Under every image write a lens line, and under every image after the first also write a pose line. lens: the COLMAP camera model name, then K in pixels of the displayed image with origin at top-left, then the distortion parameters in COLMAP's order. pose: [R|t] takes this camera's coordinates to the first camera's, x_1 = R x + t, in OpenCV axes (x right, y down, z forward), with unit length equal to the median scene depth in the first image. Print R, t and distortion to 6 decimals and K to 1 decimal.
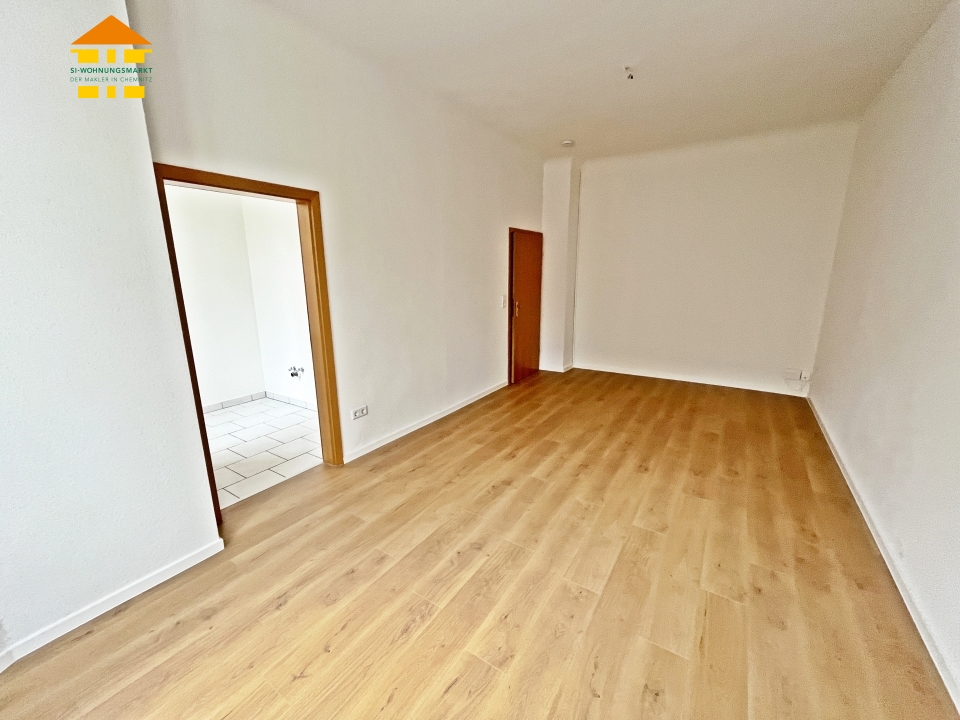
lens RADIAL K [[389.6, 0, 478.4], [0, 389.6, 361.1], [0, 0, 1]] dist [-0.002923, -0.000314]
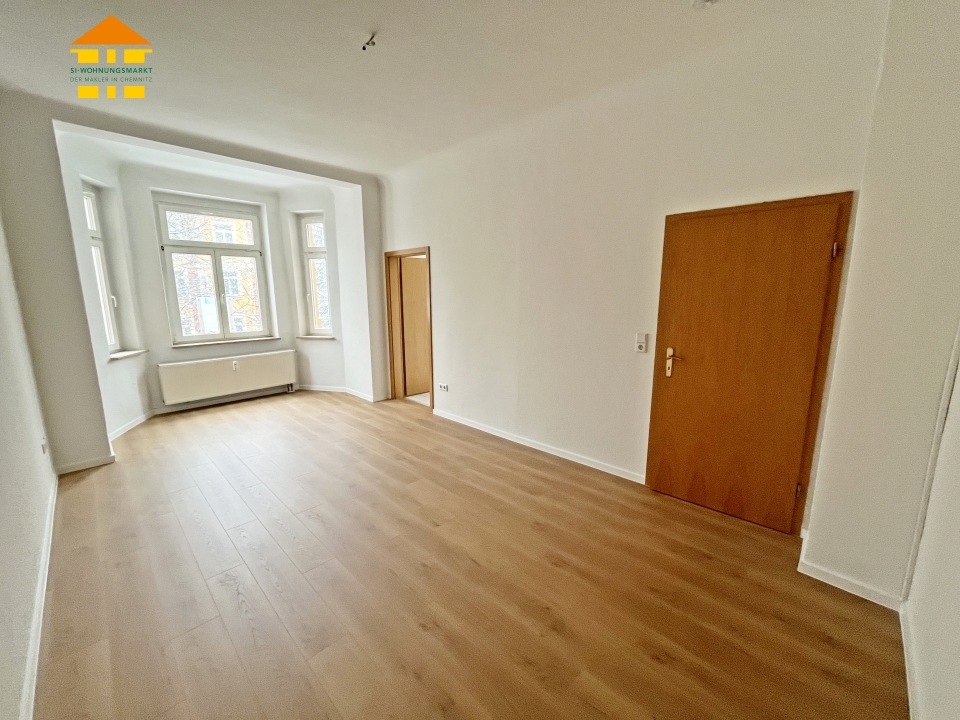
lens RADIAL K [[389.6, 0, 478.4], [0, 389.6, 361.1], [0, 0, 1]] dist [-0.002923, -0.000314]
pose [[-0.194450, 0.181936, -0.963892, 0.987718], [-0.210149, 0.952106, 0.222105, -0.293309], [0.958137, 0.245749, -0.146904, 1.212658]]
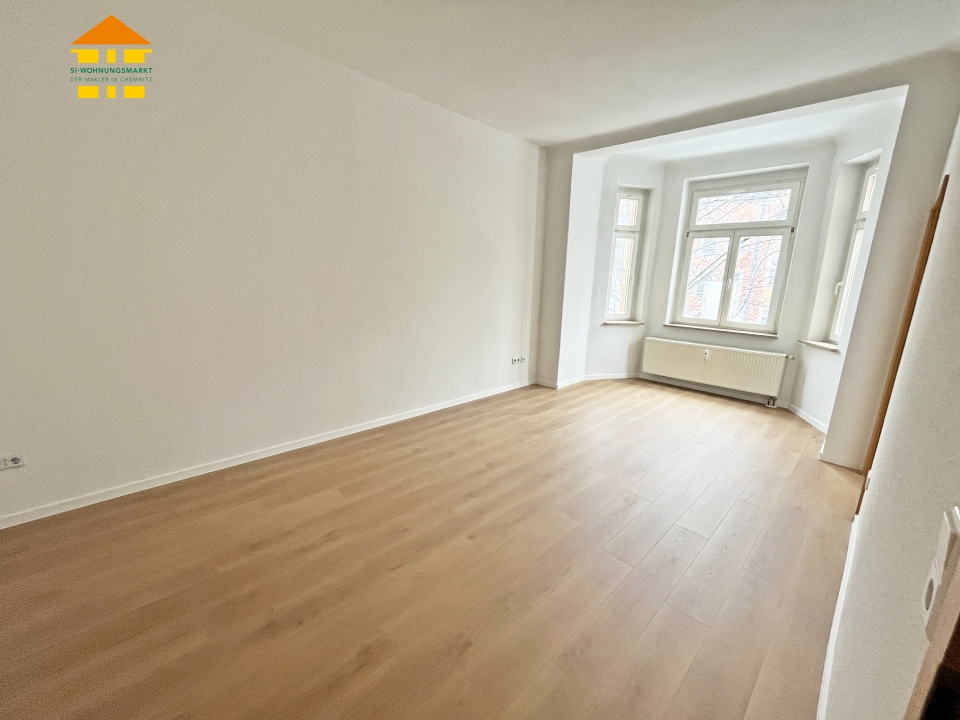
lens RADIAL K [[389.6, 0, 478.4], [0, 389.6, 361.1], [0, 0, 1]] dist [-0.002923, -0.000314]
pose [[-0.975420, -0.068363, 0.209482, 0.224821], [0.027511, 0.905439, 0.423583, -0.349222], [-0.218630, 0.418934, -0.881303, 1.543504]]
